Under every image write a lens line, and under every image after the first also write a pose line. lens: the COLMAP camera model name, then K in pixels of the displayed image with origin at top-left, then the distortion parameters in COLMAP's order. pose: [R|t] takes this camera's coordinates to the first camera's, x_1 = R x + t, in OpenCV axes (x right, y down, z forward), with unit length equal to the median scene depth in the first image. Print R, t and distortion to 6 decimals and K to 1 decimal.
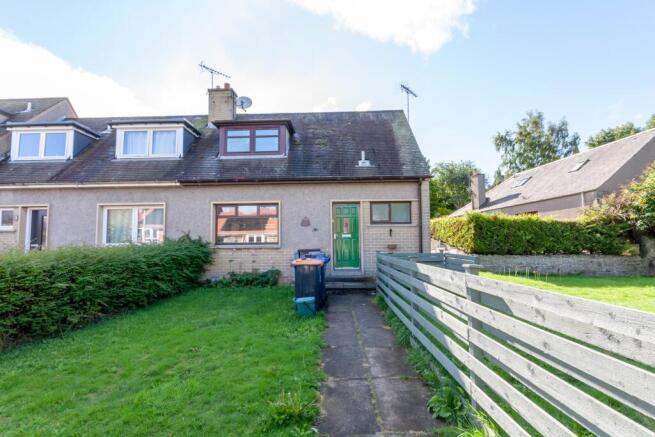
lens RADIAL K [[307.7, 0, 324.8], [0, 307.7, 216.0], [0, 0, 1]] dist [0.001312, 0.000145]
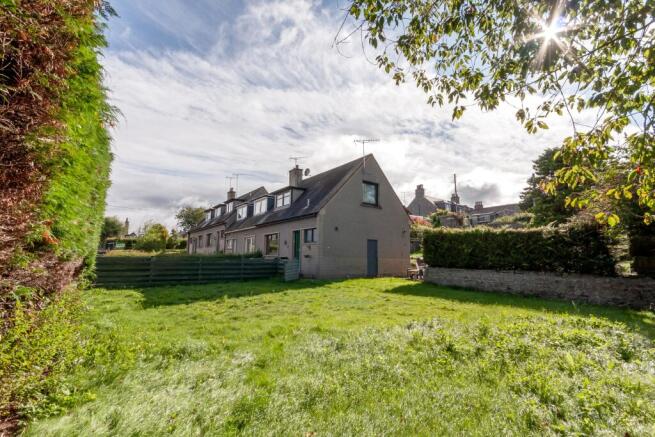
lens RADIAL K [[307.7, 0, 324.8], [0, 307.7, 216.0], [0, 0, 1]] dist [0.001312, 0.000145]
pose [[0.592351, -0.094334, -0.800138, 1.166373], [0.058033, 0.995538, -0.074408, 0.007601], [0.803587, -0.002358, 0.595182, 0.064465]]
